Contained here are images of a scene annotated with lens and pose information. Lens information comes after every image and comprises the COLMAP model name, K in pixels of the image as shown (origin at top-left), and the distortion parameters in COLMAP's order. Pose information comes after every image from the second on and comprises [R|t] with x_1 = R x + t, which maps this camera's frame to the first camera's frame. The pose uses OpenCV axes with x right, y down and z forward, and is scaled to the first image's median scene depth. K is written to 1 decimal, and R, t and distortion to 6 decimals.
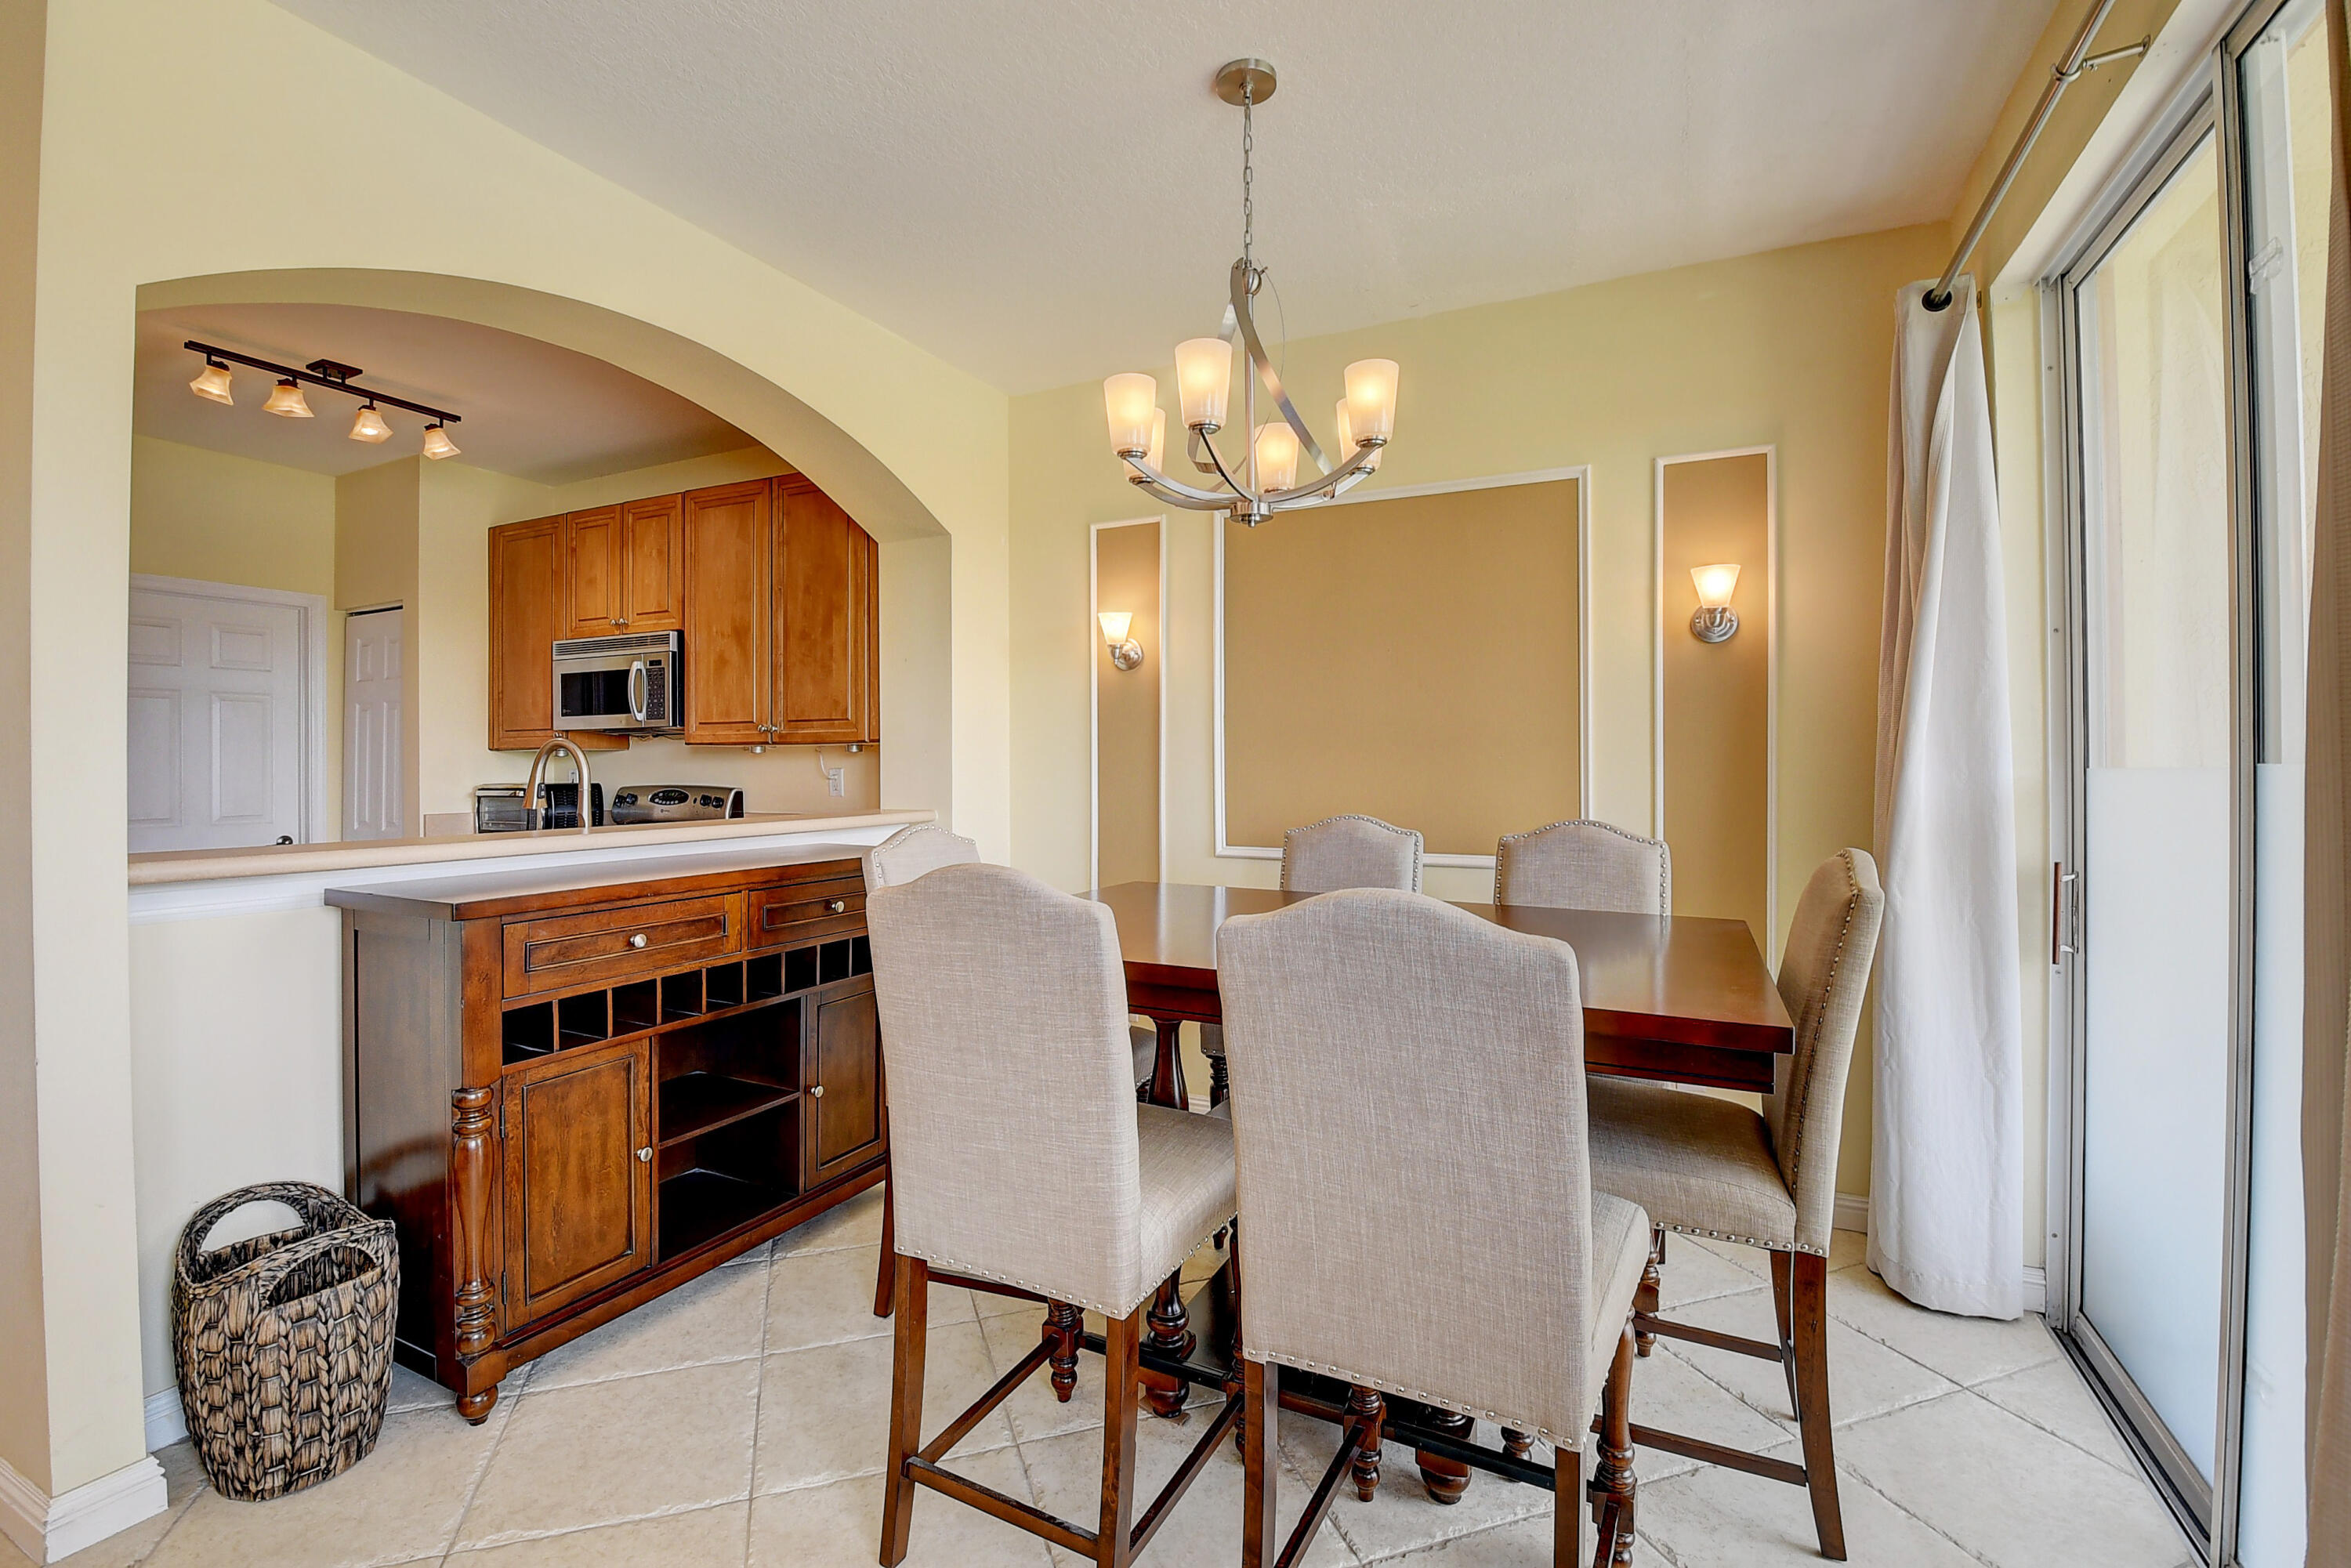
lens RADIAL K [[973.7, 0, 1176.4], [0, 973.7, 763.9], [0, 0, 1]] dist [0.025673, -0.014344]
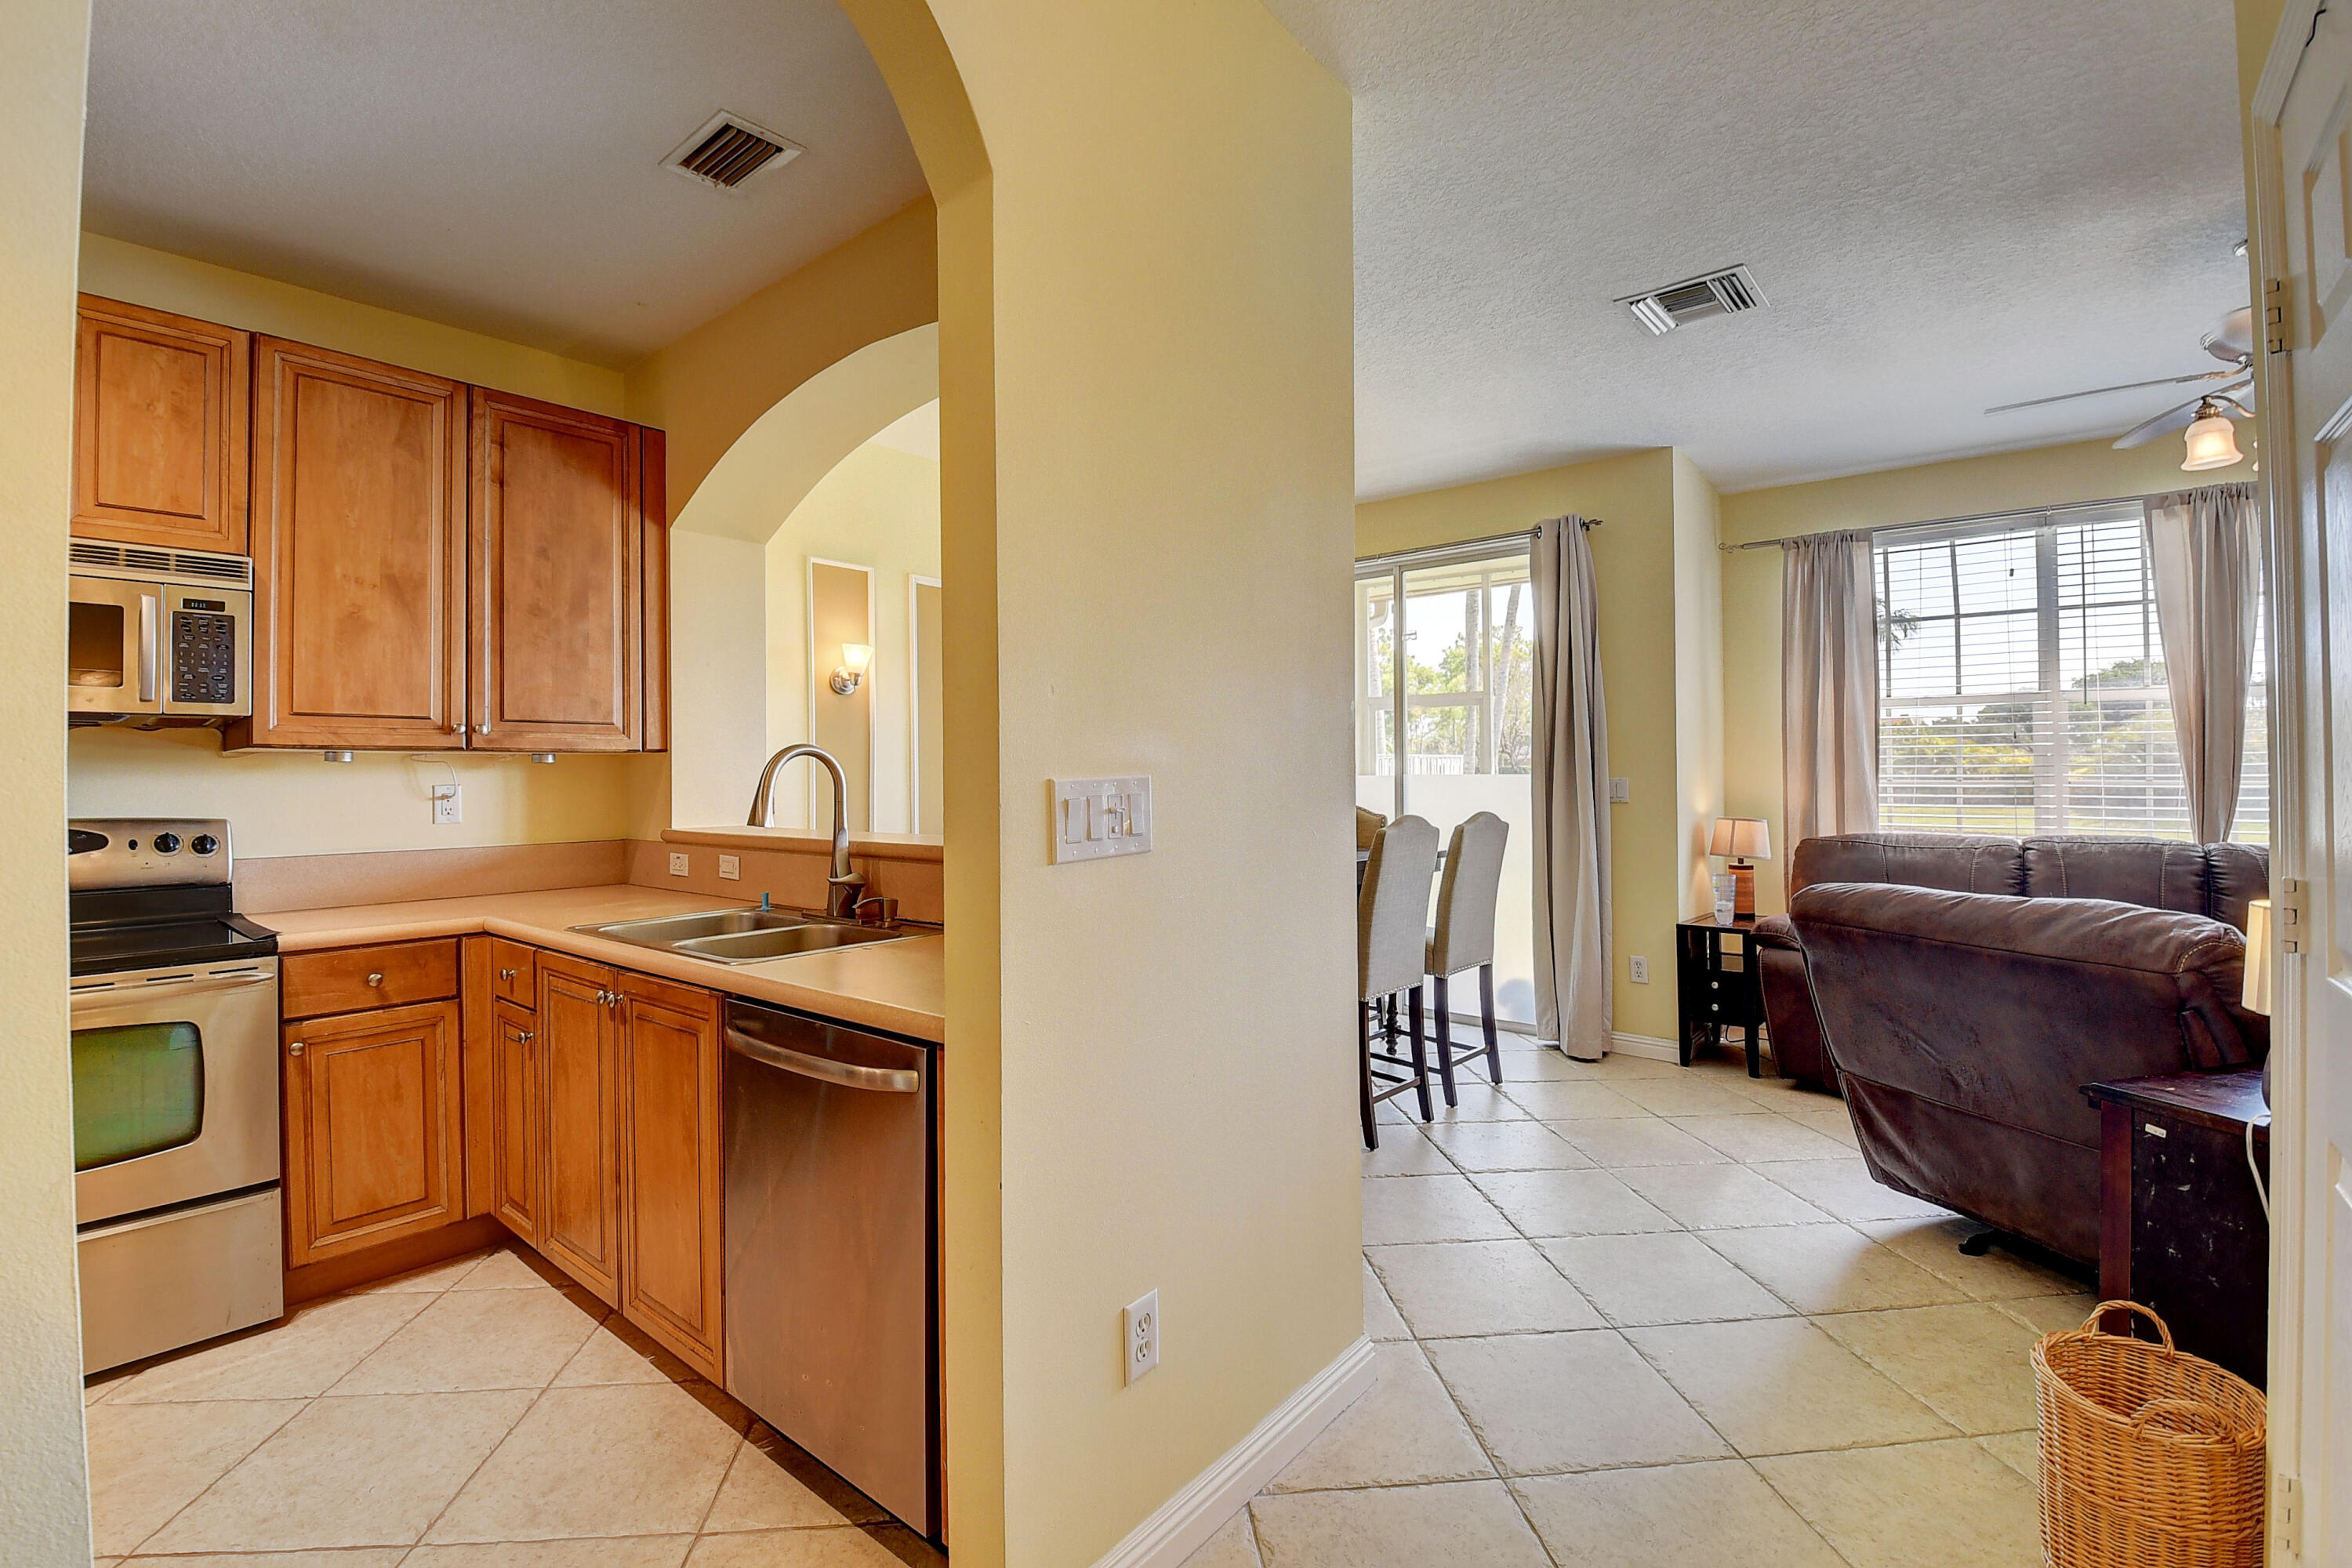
lens RADIAL K [[1036.3, 0, 1164.2], [0, 1036.3, 759.8], [0, 0, 1]] dist [0.000760, -0.018773]
pose [[0.243944, 0.014752, 0.969677, -1.015808], [0.004910, 0.999853, -0.016446, 0.001473], [-0.969777, 0.008773, 0.243836, 0.313064]]
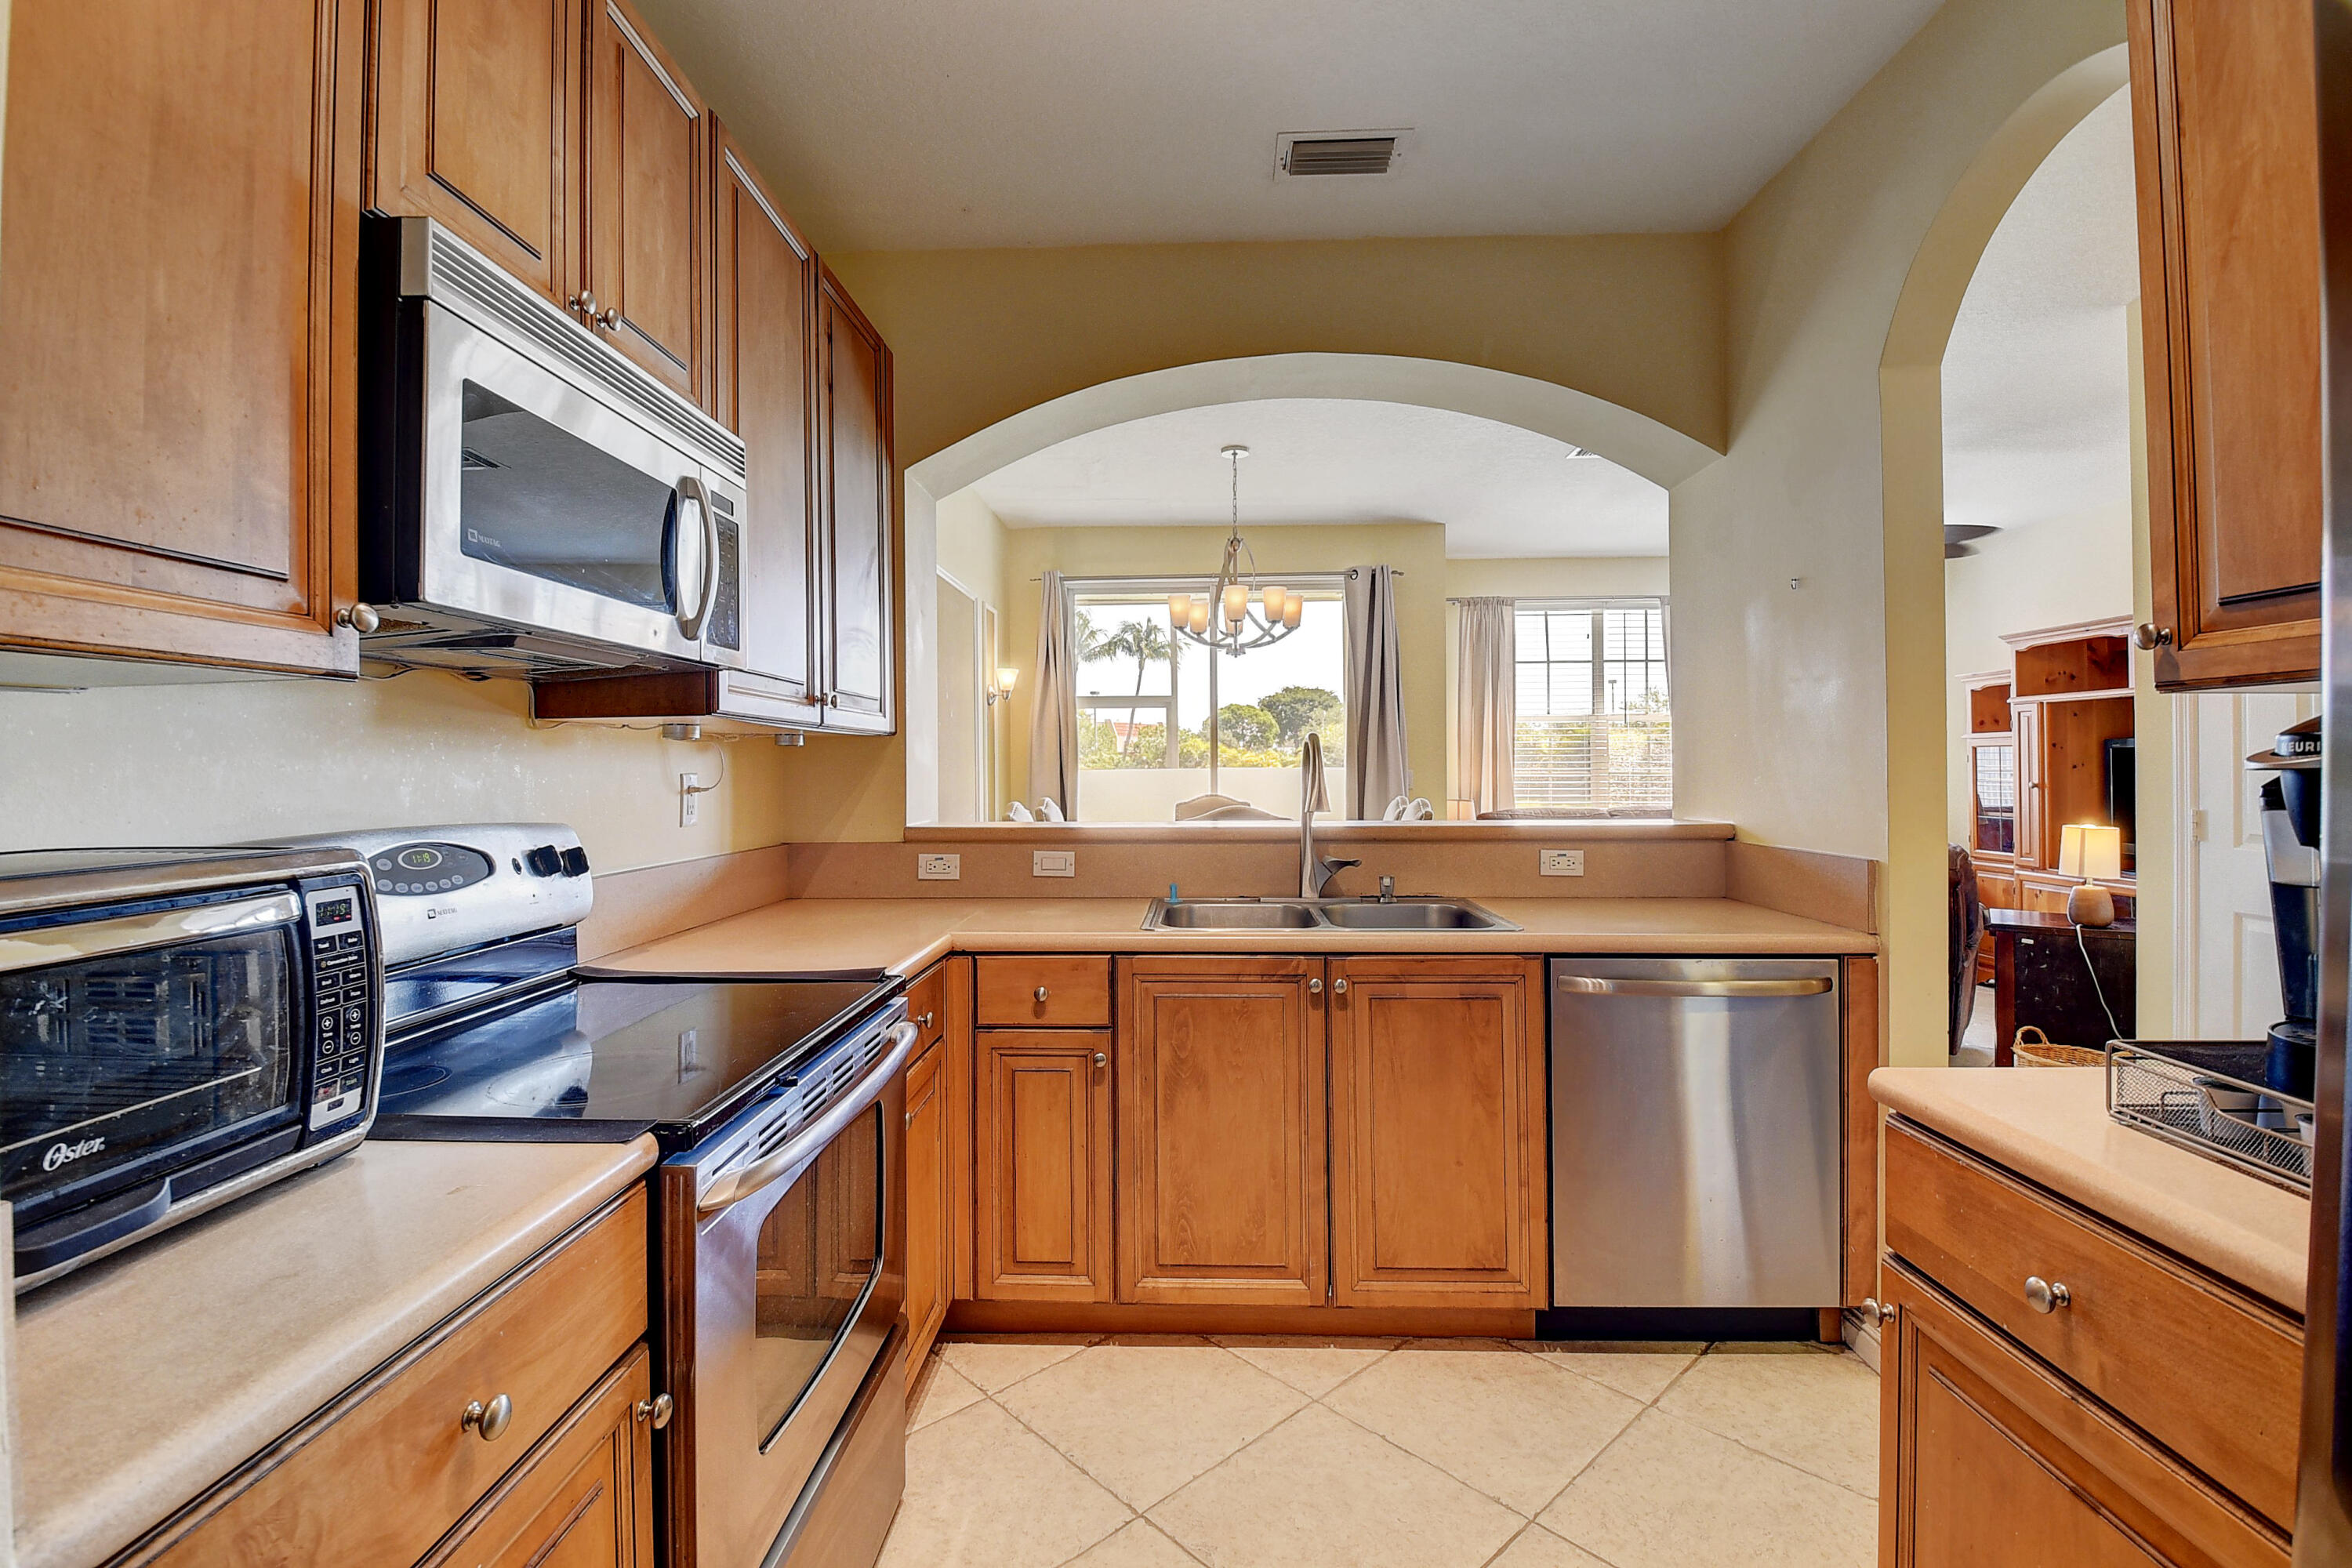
lens RADIAL K [[1036.3, 0, 1164.2], [0, 1036.3, 759.8], [0, 0, 1]] dist [0.000760, -0.018773]
pose [[-0.387285, 0.012870, 0.921870, -1.022891], [0.005514, 0.999917, -0.011643, 0.005550], [-0.921944, 0.000574, -0.387324, 1.035748]]
